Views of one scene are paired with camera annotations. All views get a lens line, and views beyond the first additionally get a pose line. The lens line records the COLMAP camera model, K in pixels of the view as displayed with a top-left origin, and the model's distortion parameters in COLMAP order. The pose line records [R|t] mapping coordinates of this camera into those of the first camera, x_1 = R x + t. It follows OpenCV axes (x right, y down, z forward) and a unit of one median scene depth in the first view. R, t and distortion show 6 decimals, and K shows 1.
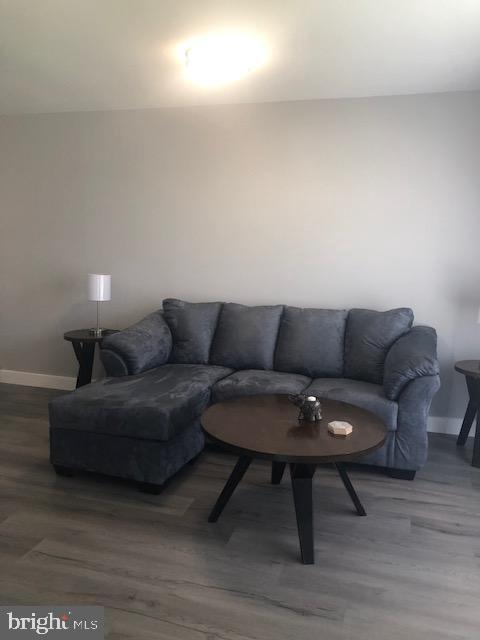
lens RADIAL K [[525.3, 0, 240.0], [0, 525.3, 320.0], [0, 0, 1]] dist [0.100421, -0.147245]
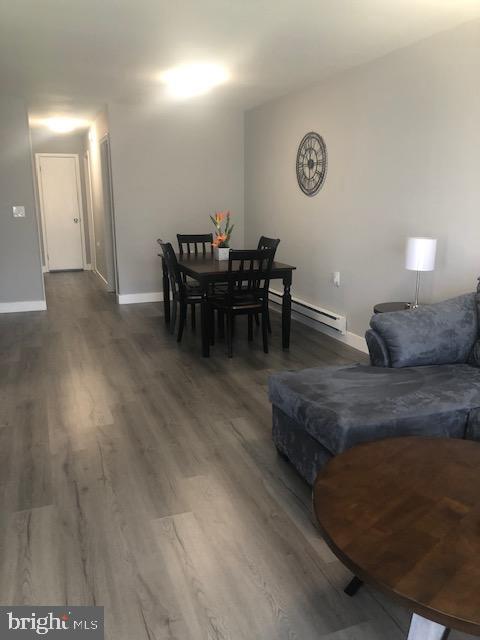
lens RADIAL K [[525.3, 0, 240.0], [0, 525.3, 320.0], [0, 0, 1]] dist [0.100421, -0.147245]
pose [[0.594359, 0.153805, -0.789355, 0.274945], [-0.096230, 0.988091, 0.120070, -0.039225], [0.798422, 0.004595, 0.602081, 0.344262]]
